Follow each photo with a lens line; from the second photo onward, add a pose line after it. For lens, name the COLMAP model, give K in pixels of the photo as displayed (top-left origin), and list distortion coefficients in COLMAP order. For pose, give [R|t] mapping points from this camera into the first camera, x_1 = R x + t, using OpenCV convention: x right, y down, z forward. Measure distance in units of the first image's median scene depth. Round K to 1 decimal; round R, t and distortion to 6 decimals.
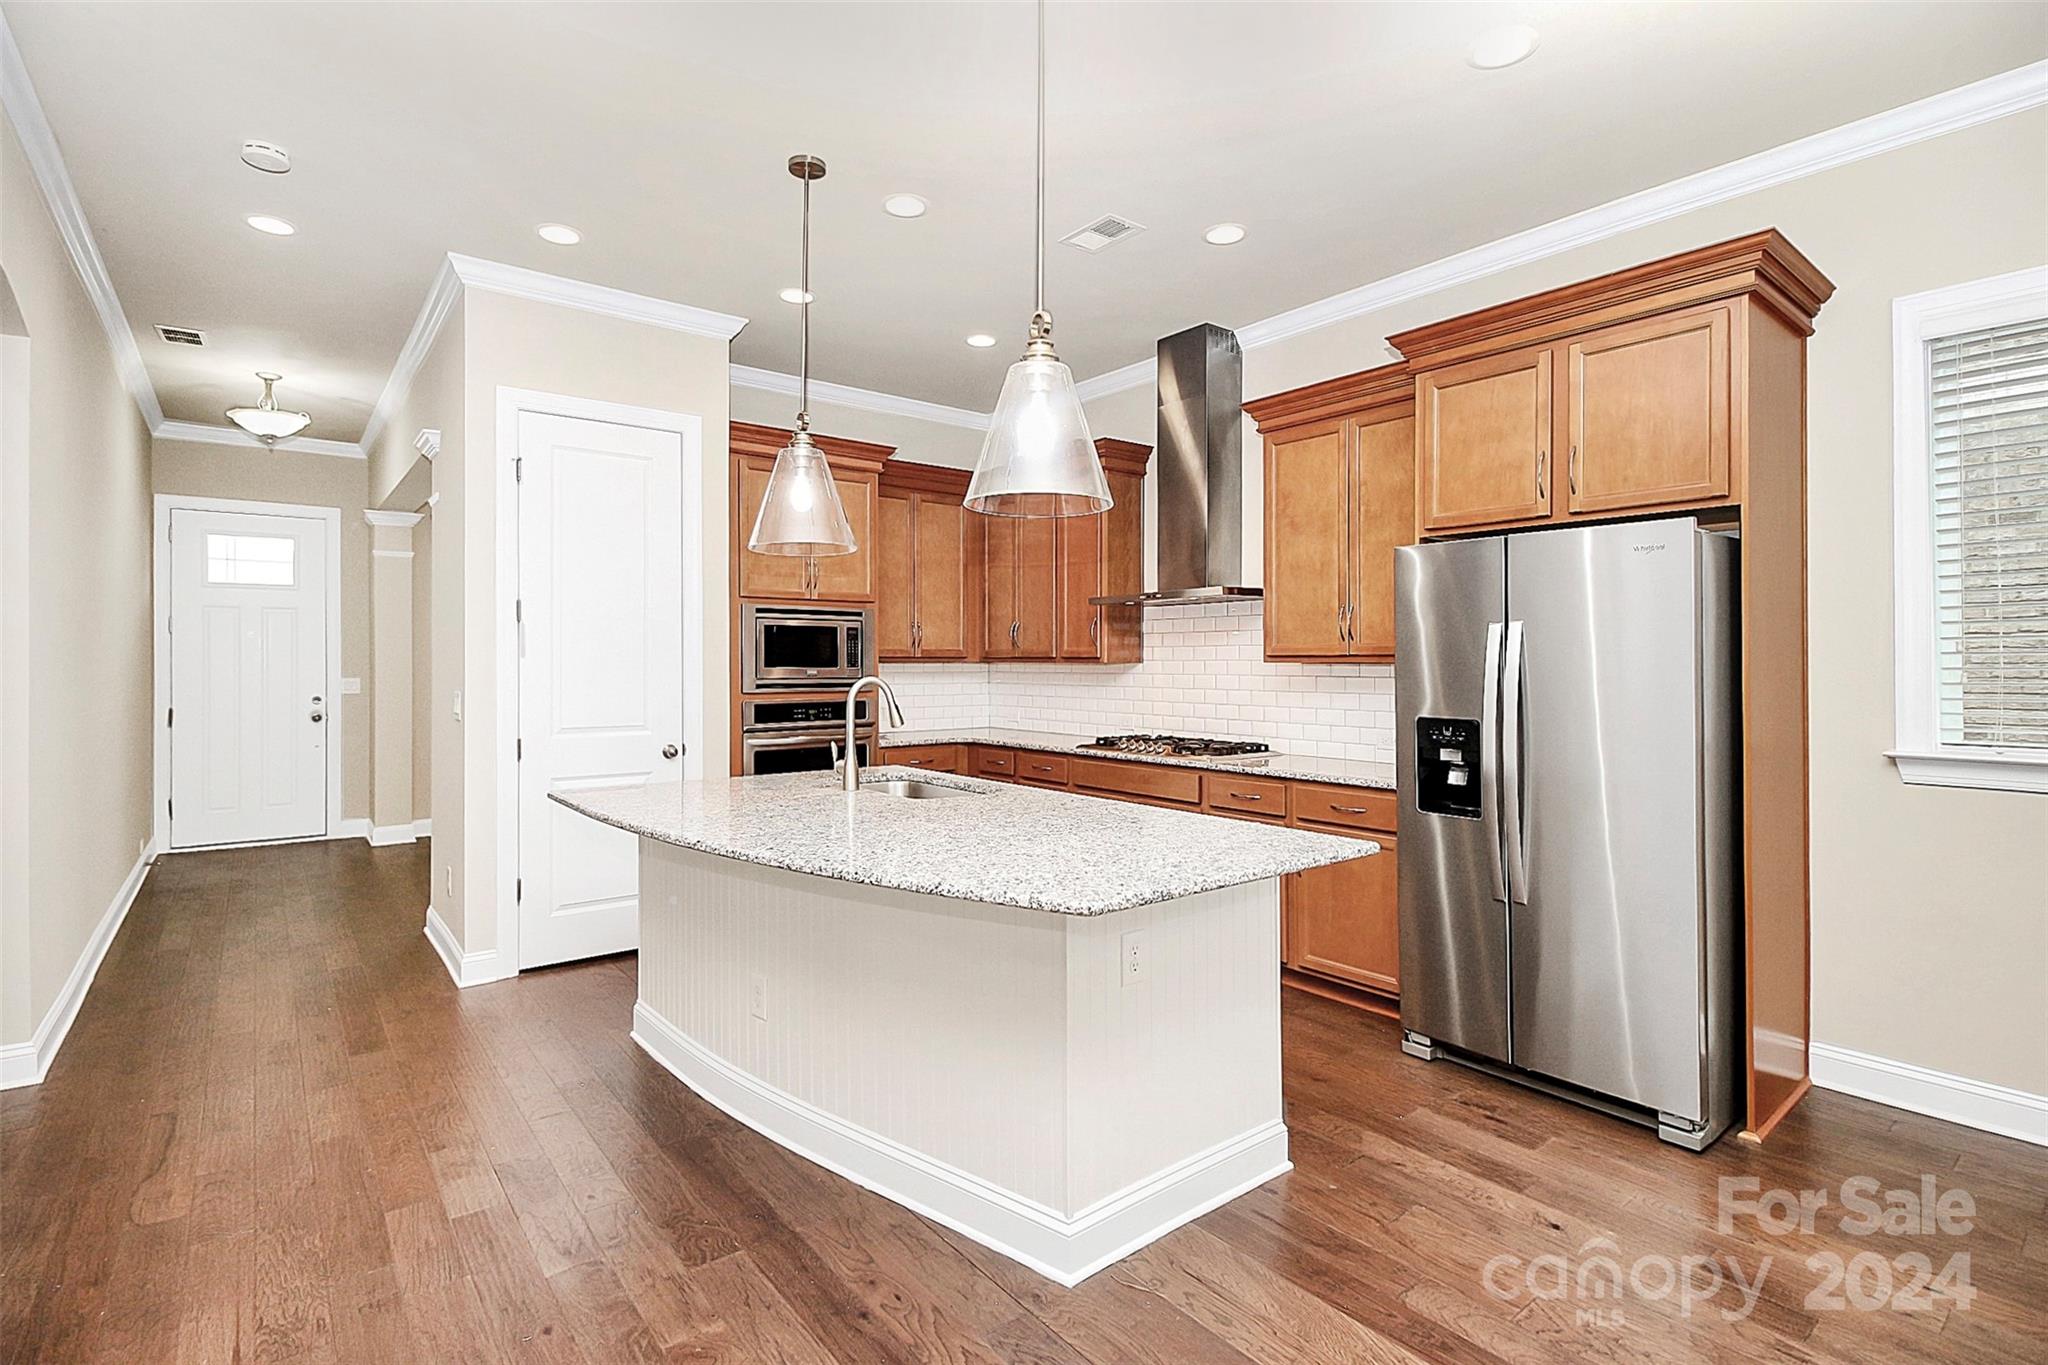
lens RADIAL K [[961.4, 0, 1012.3], [0, 961.4, 653.6], [0, 0, 1]] dist [-0.000036, -0.000849]
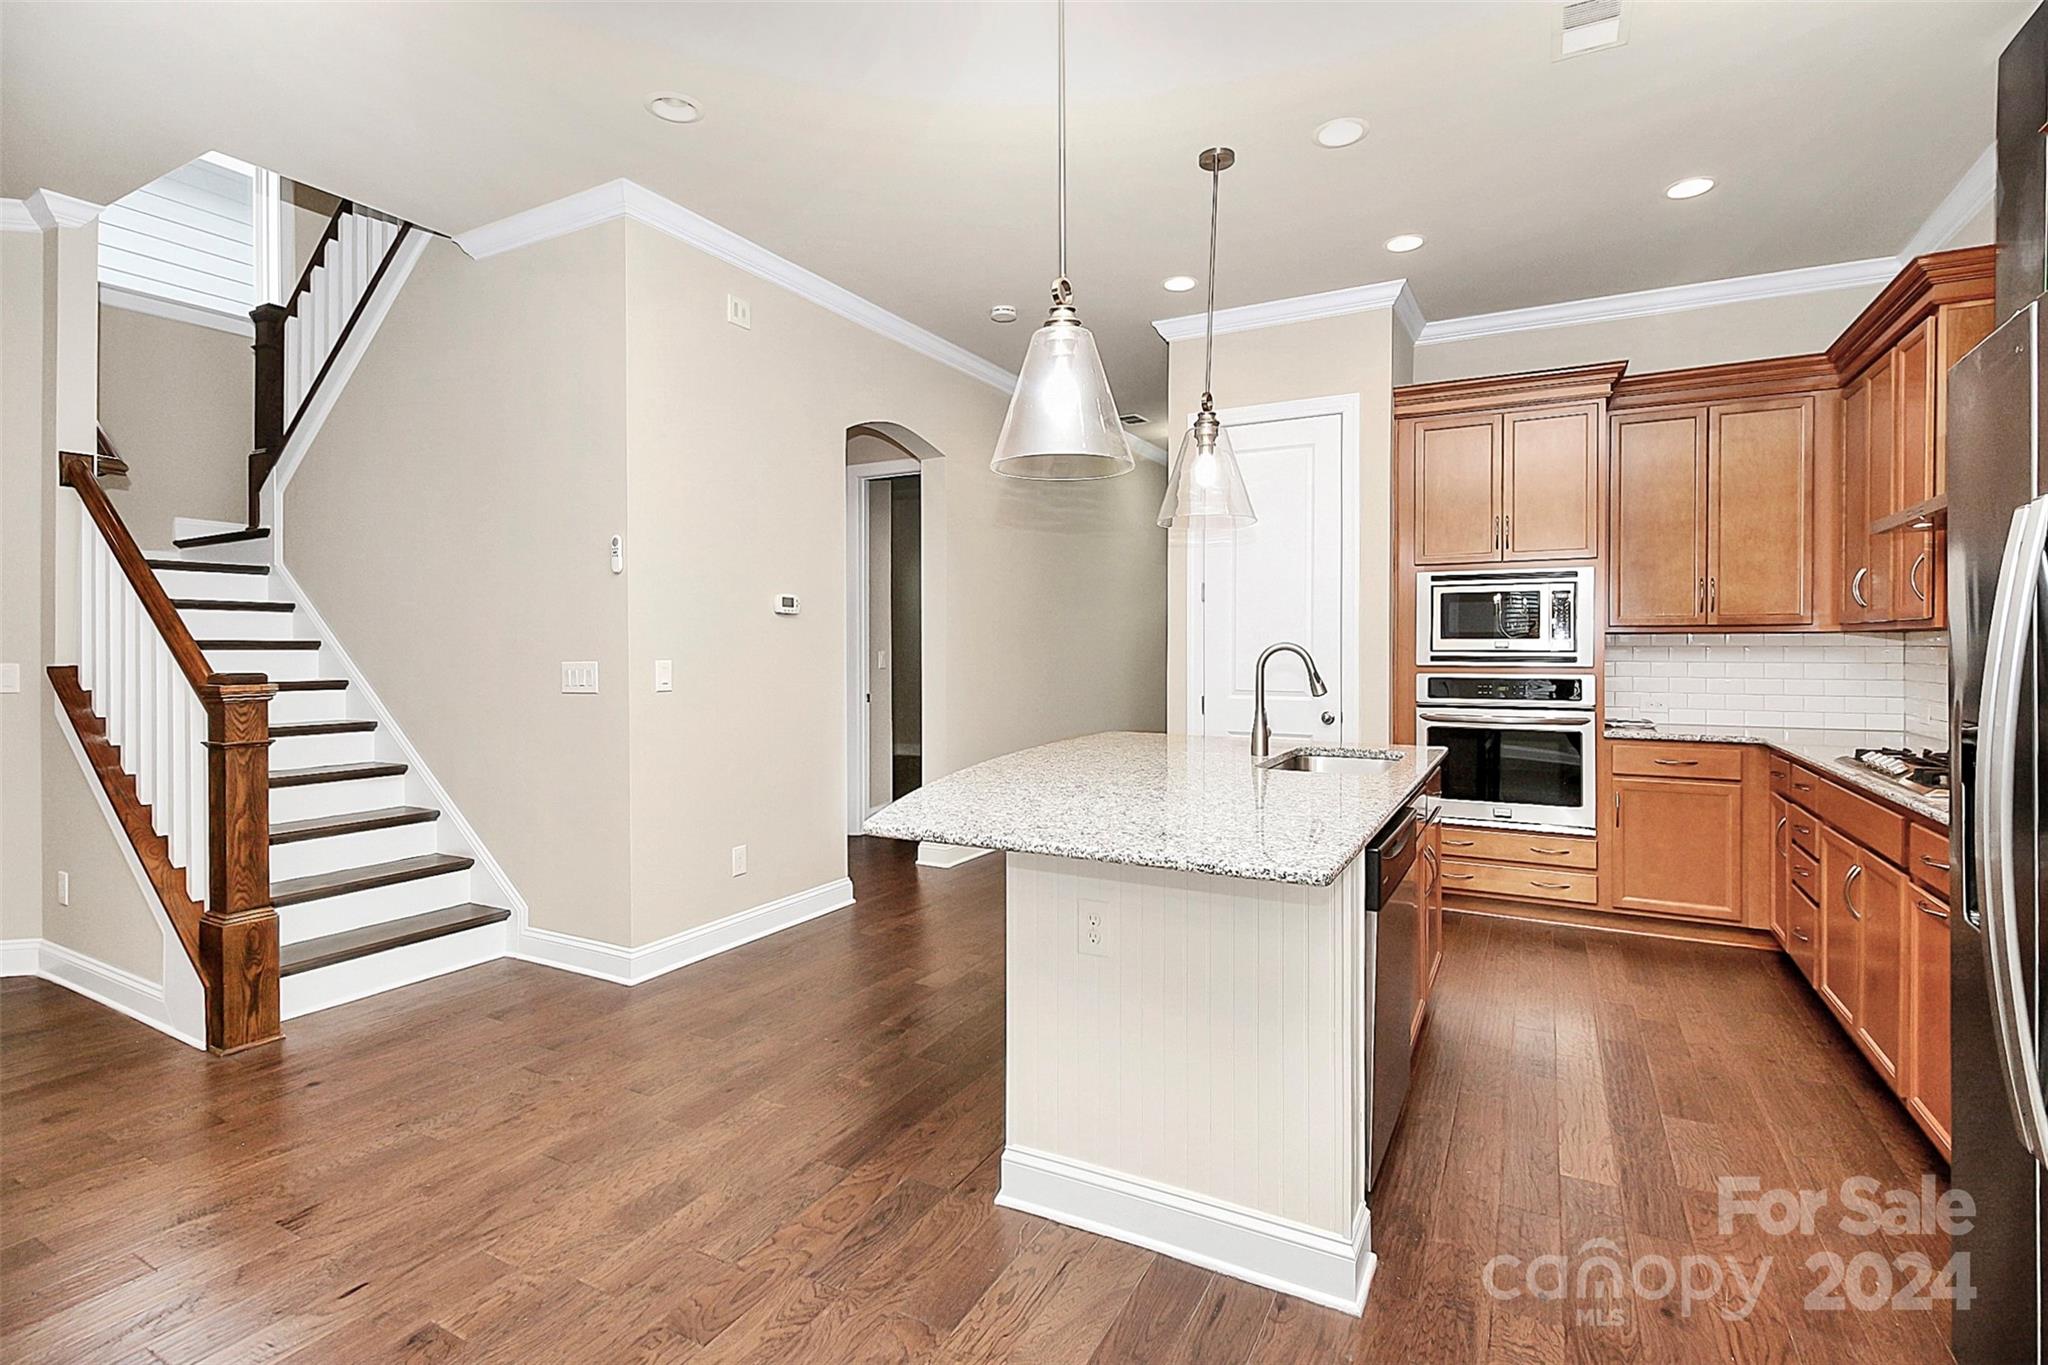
lens RADIAL K [[959.6, 0, 1030.4], [0, 959.6, 649.8], [0, 0, 1]] dist [0.000476, -0.000087]
pose [[0.402893, 0.004549, -0.915236, 0.470402], [0.008877, 0.999921, 0.008878, 0.014211], [0.915204, -0.011702, 0.402821, 0.272743]]
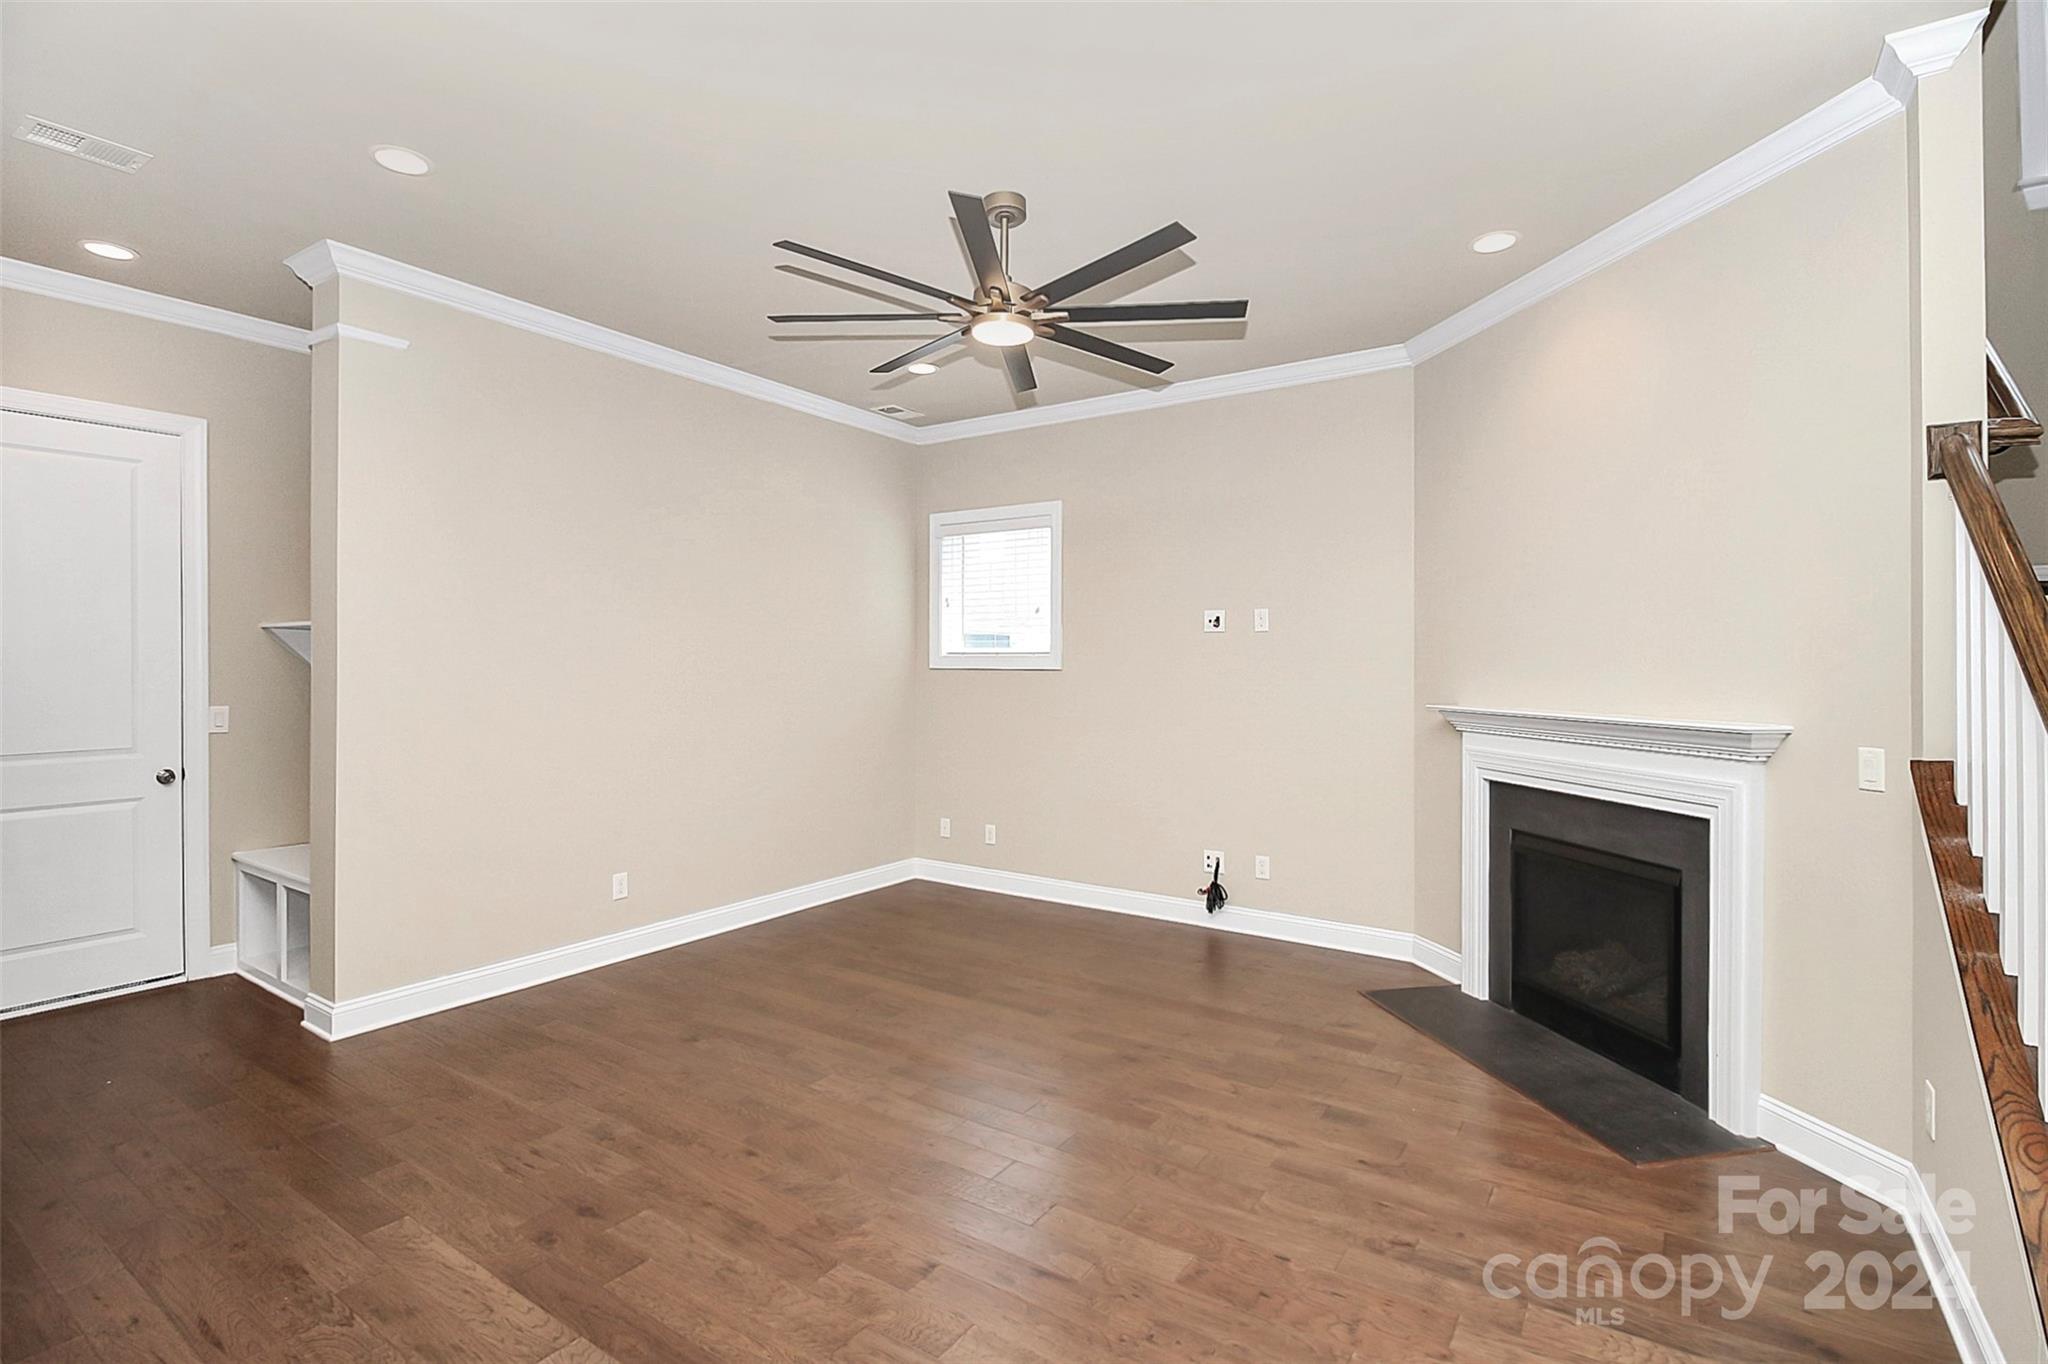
lens RADIAL K [[961.4, 0, 1012.3], [0, 961.4, 653.1], [0, 0, 1]] dist [-0.000036, -0.000849]
pose [[-0.955014, -0.007847, -0.296457, 0.038848], [-0.001676, 0.999777, -0.021065, -0.017822], [0.296556, -0.019621, -0.954814, 0.201328]]
